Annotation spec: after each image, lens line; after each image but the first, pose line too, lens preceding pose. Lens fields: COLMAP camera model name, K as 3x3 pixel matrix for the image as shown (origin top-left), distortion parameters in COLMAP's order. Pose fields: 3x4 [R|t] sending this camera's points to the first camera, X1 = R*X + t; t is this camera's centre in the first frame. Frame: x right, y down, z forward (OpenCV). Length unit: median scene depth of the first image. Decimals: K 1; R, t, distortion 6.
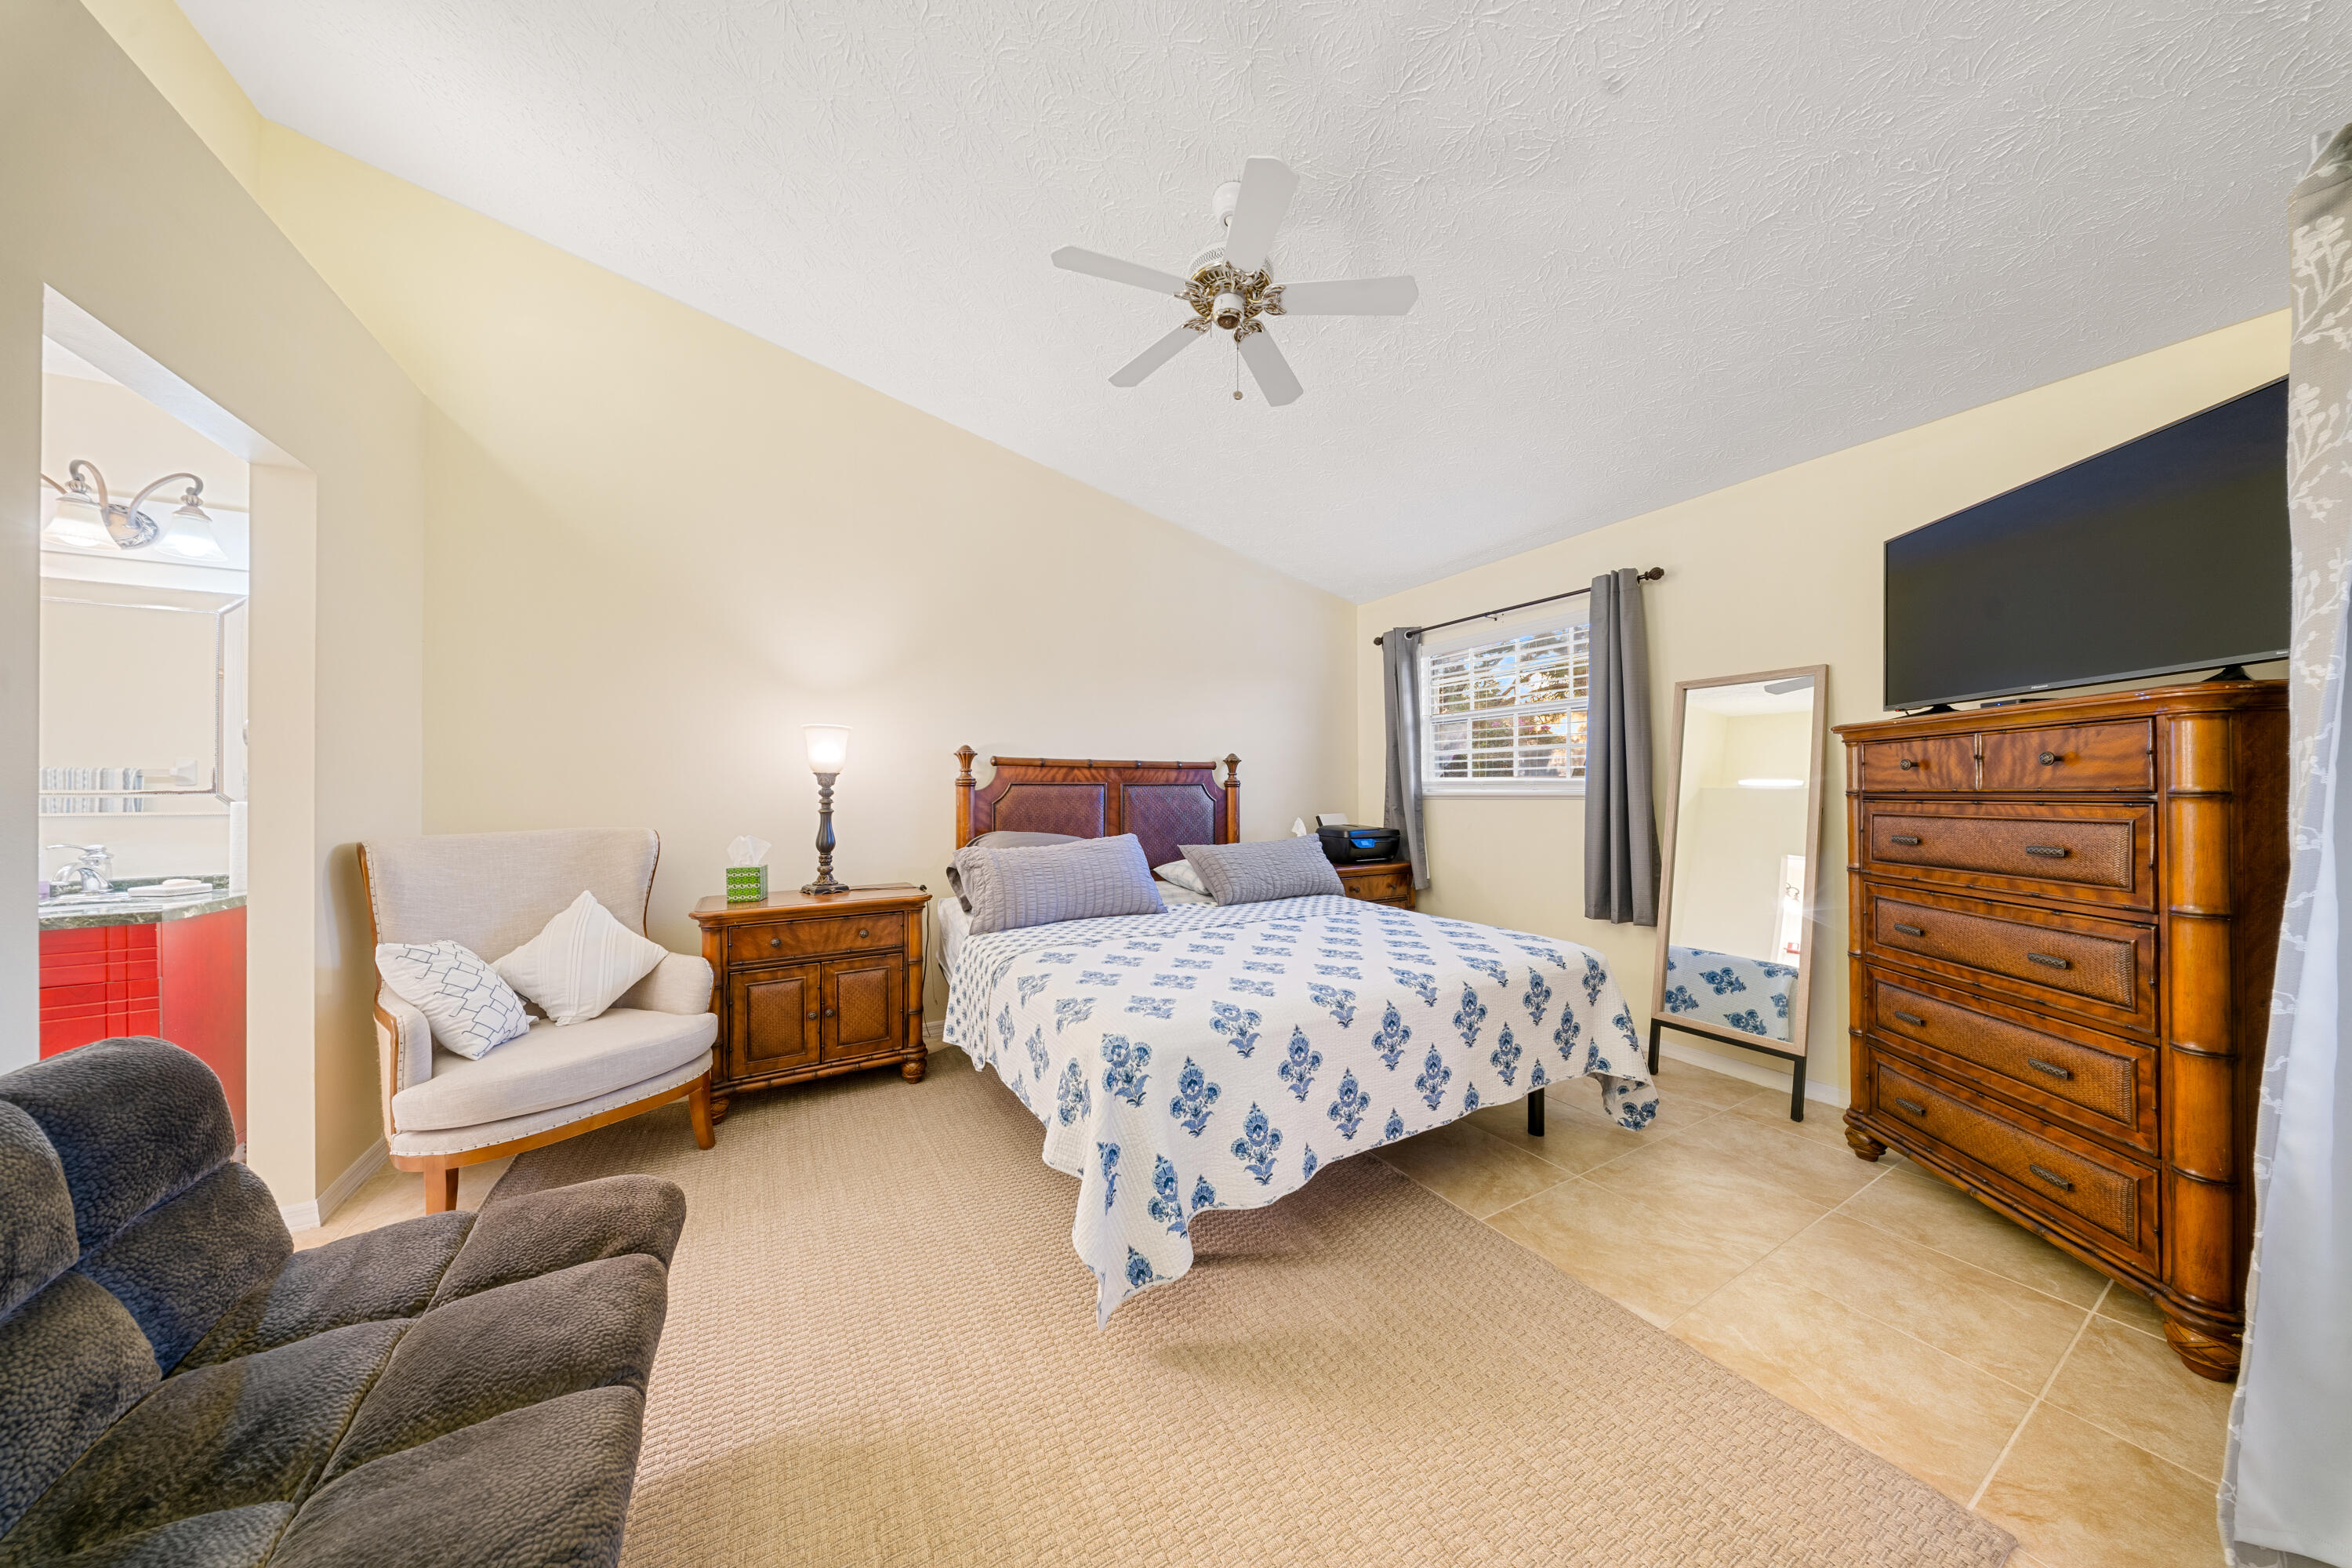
lens RADIAL K [[688.6, 0, 1176.0], [0, 688.6, 784.0], [0, 0, 1]] dist [-0.000365, -0.000026]
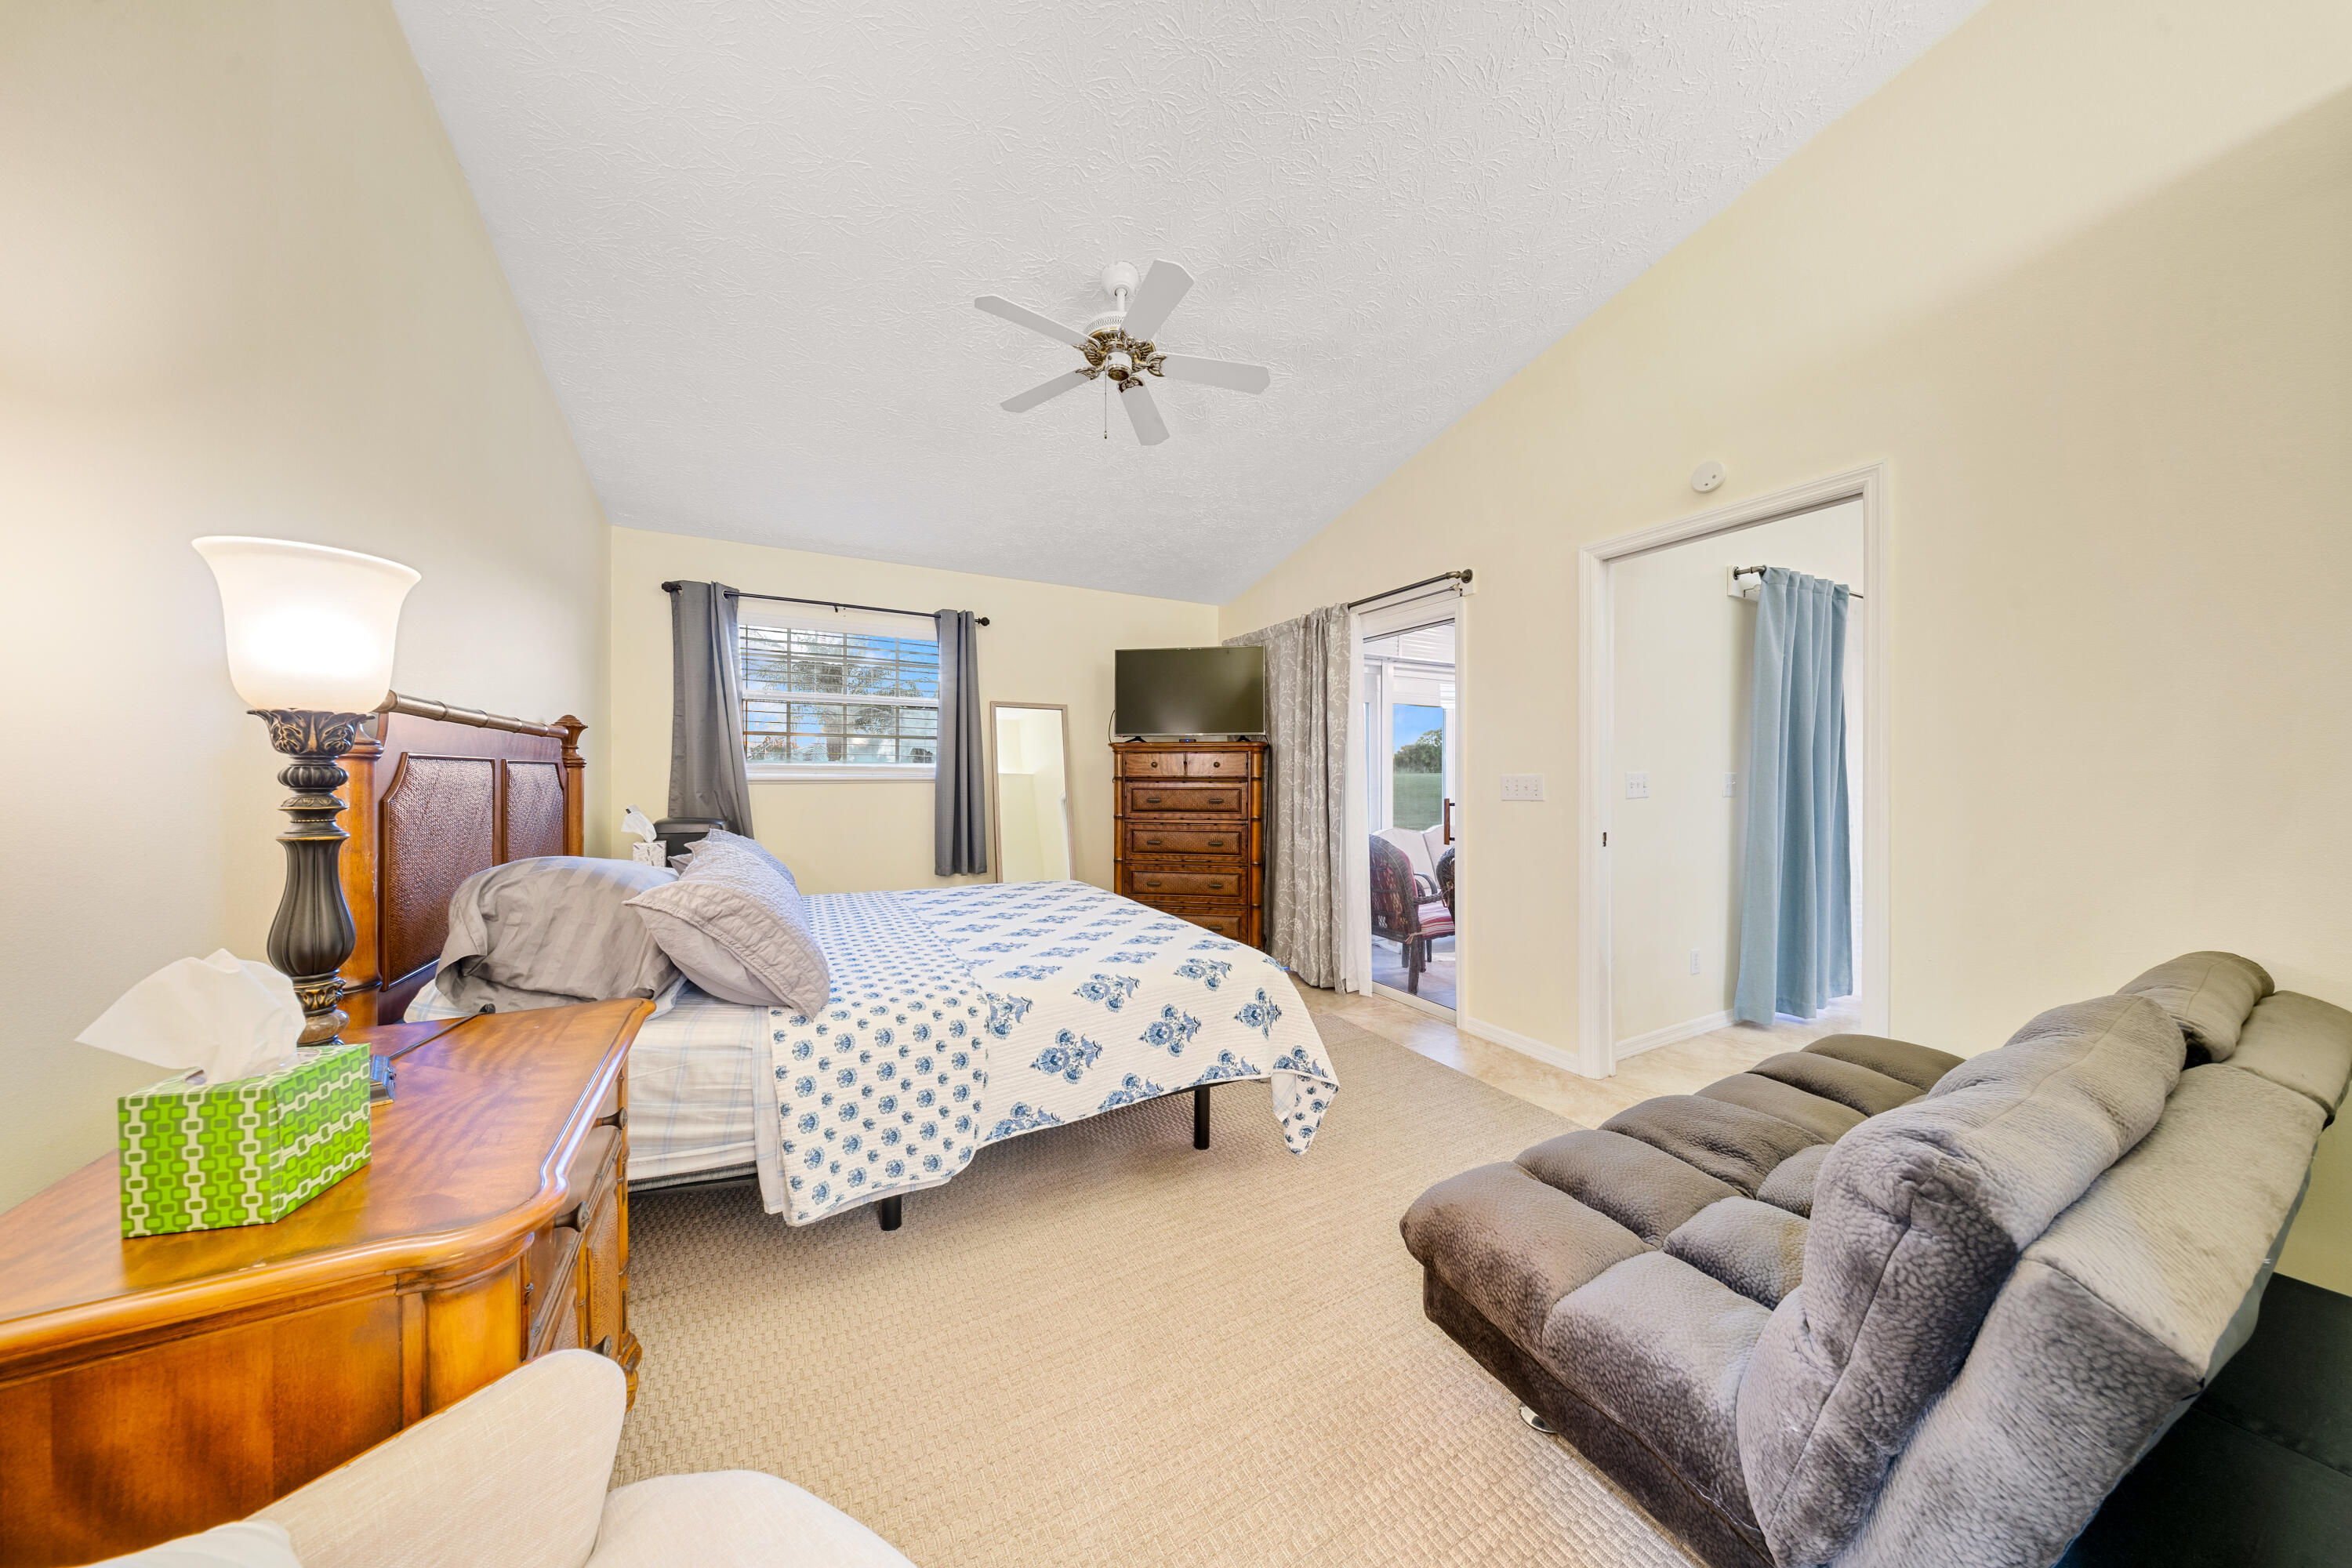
lens RADIAL K [[697.5, 0, 1167.8], [0, 697.5, 777.5], [0, 0, 1]] dist [-0.012201, -0.000004]
pose [[0.068878, -0.001274, 0.997624, -0.836399], [-0.015722, 0.999874, 0.002363, 0.005288], [-0.997501, -0.015847, 0.068850, 0.628356]]
